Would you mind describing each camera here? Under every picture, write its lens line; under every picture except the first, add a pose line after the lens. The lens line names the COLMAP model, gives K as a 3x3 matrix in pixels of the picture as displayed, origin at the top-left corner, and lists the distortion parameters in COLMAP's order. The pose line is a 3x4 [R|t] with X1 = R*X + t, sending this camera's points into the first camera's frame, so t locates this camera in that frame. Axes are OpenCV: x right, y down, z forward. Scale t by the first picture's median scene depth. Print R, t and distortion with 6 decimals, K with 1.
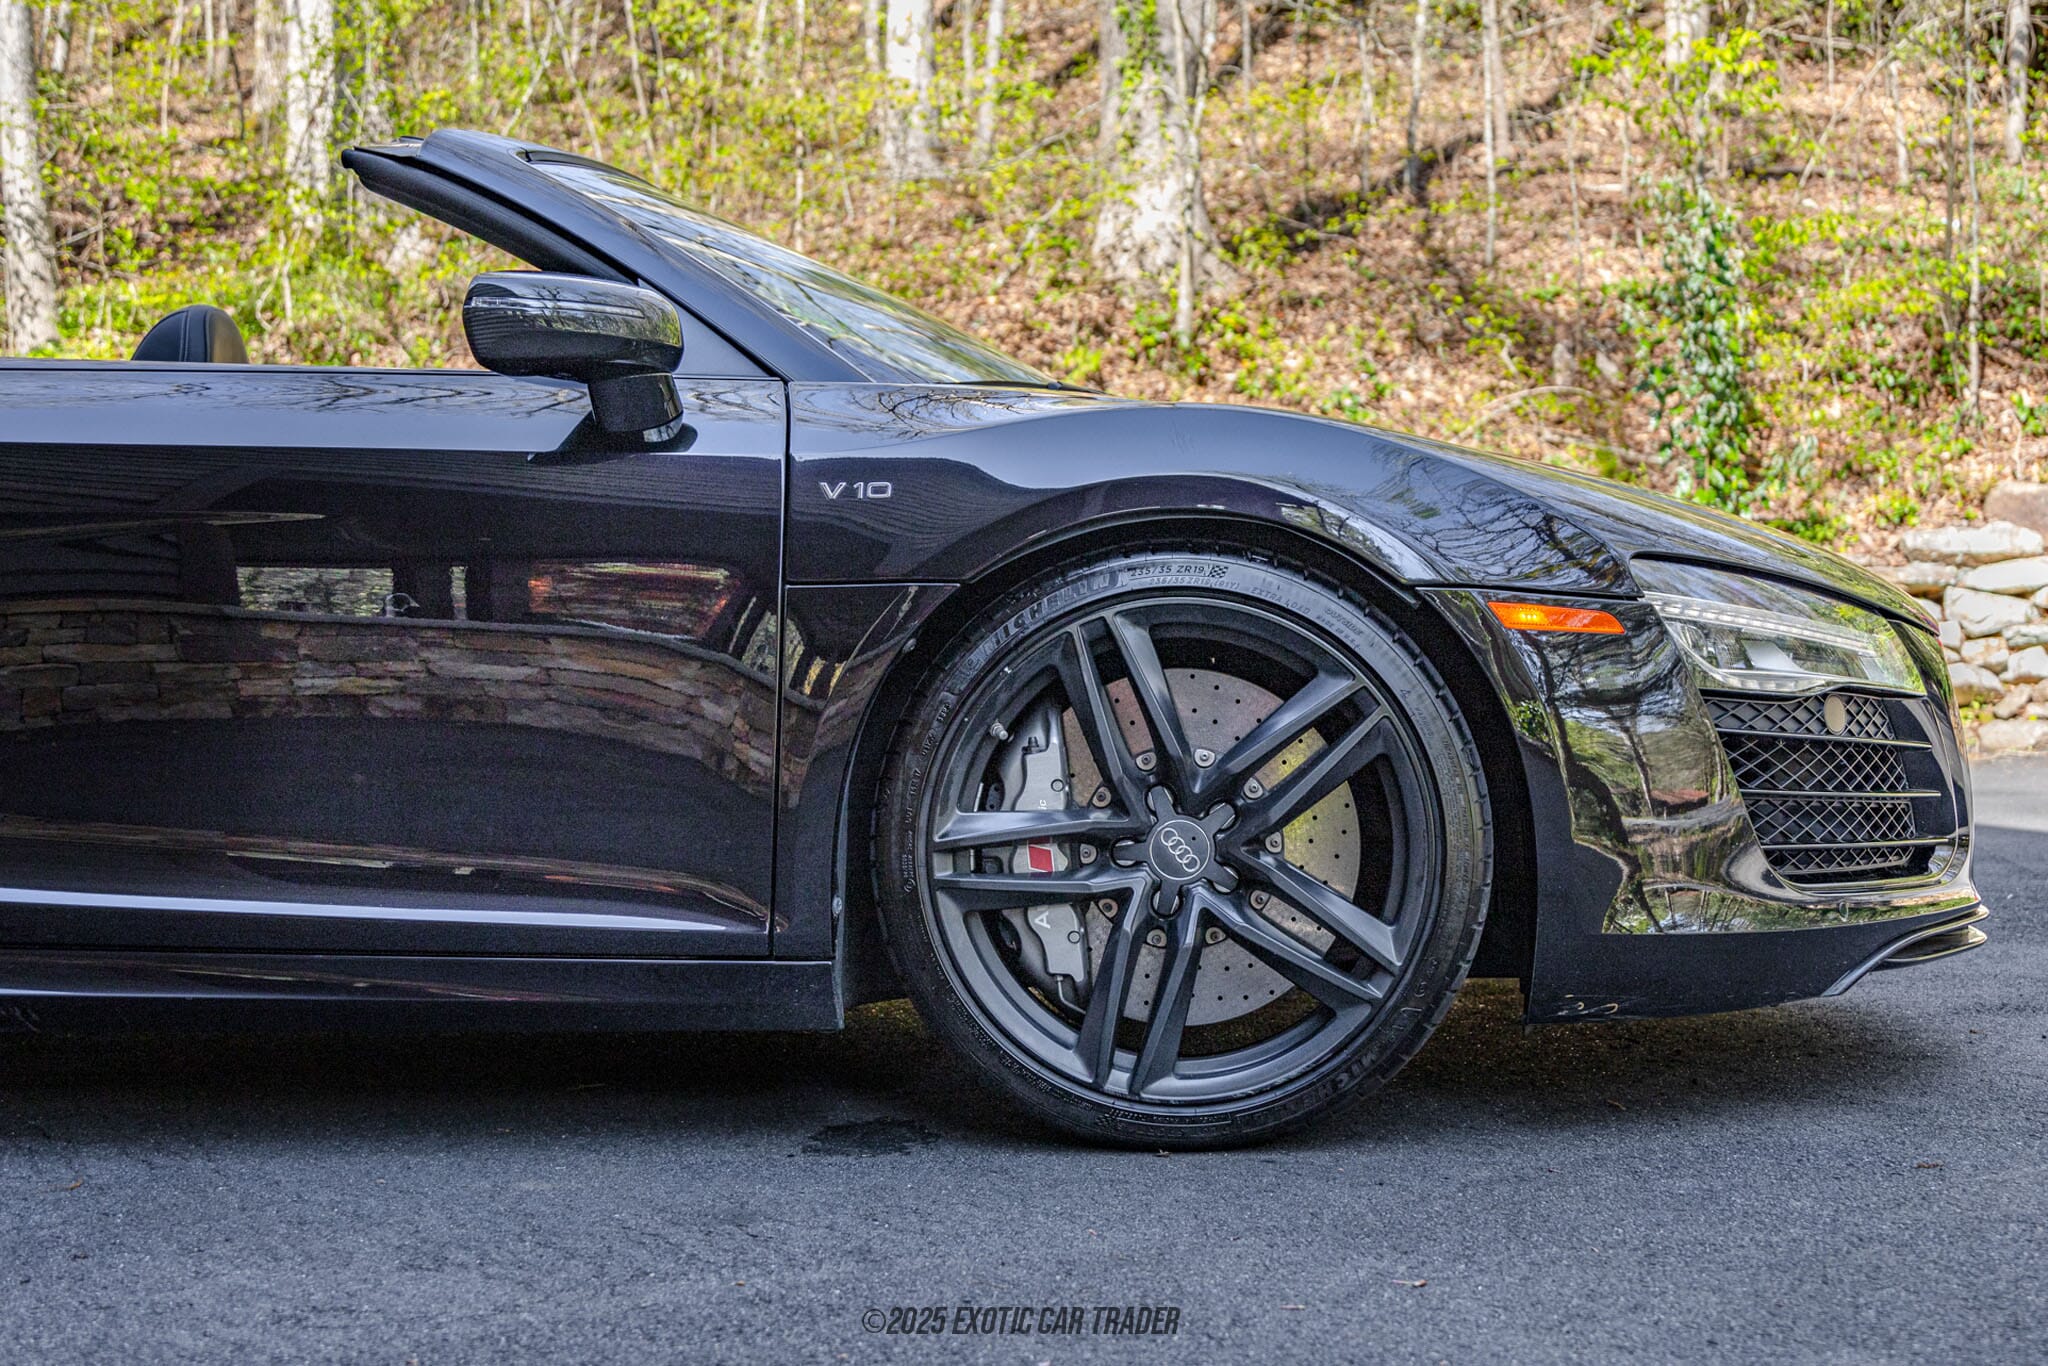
lens RADIAL K [[2452.6, 0, 1024.0], [0, 2452.6, 683.0], [0, 0, 1]] dist [-0.034527, 0.037822]
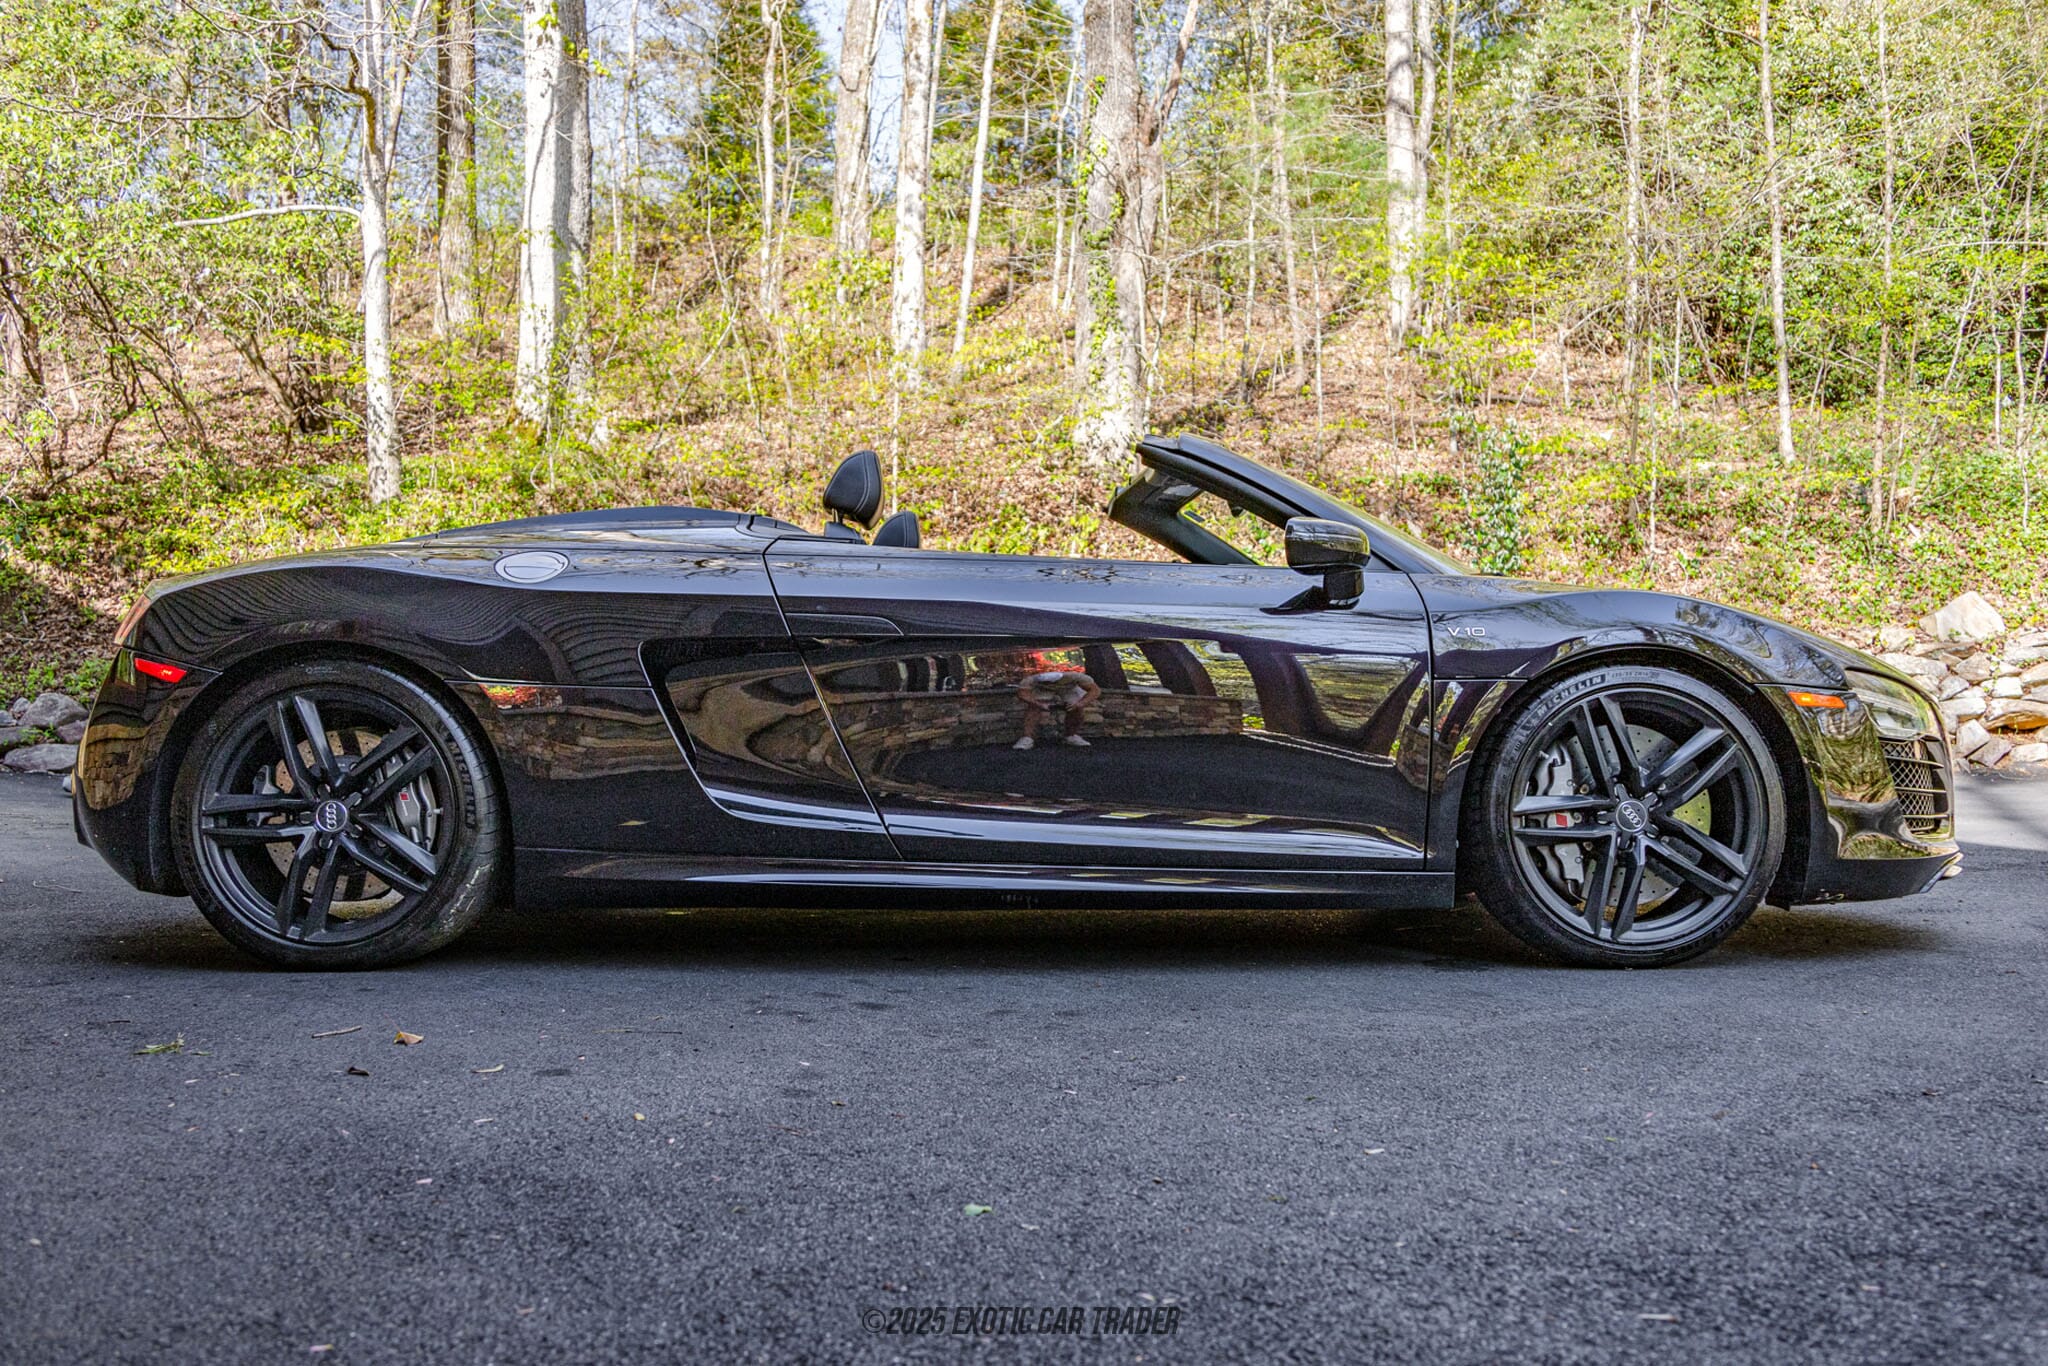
lens RADIAL K [[1704.9, 0, 1024.0], [0, 1704.9, 683.0], [0, 0, 1]] dist [0.000791, -0.000810]
pose [[0.996912, 0.008532, 0.078059, -0.527753], [-0.006352, 0.999584, -0.028127, 0.002841], [-0.078267, 0.027545, 0.996552, -0.330457]]
